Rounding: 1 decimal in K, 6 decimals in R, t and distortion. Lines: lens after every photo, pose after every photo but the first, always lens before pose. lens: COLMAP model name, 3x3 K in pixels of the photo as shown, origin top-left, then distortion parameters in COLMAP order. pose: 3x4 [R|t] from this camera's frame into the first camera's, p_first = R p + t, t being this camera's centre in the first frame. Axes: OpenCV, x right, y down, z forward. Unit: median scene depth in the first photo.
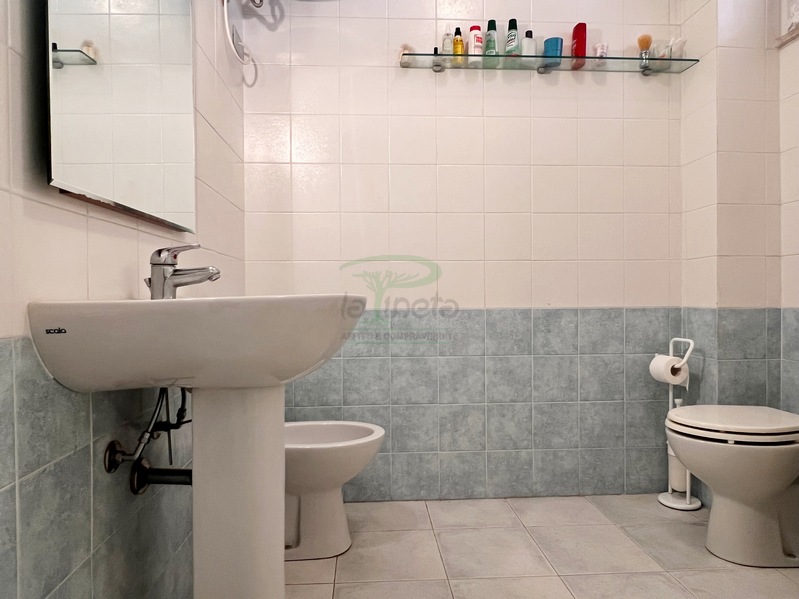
lens RADIAL K [[516.9, 0, 395.8], [0, 516.9, 303.4], [0, 0, 1]] dist [-0.004195, -0.000965]
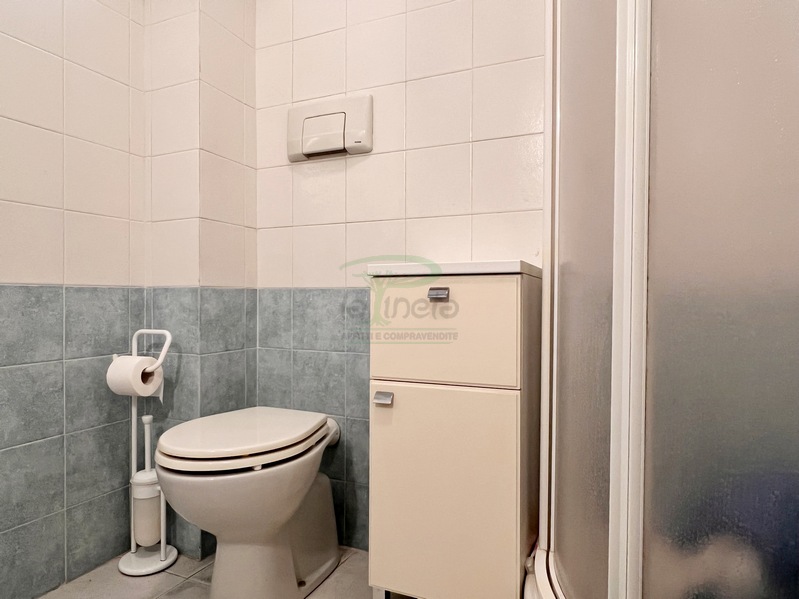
lens RADIAL K [[516.9, 0, 390.7], [0, 516.9, 303.7], [0, 0, 1]] dist [-0.004195, -0.000965]
pose [[0.469029, -0.004284, 0.883172, 0.080254], [0.002050, 0.999991, 0.003762, 0.029774], [-0.883180, 0.000046, 0.469034, 0.373115]]
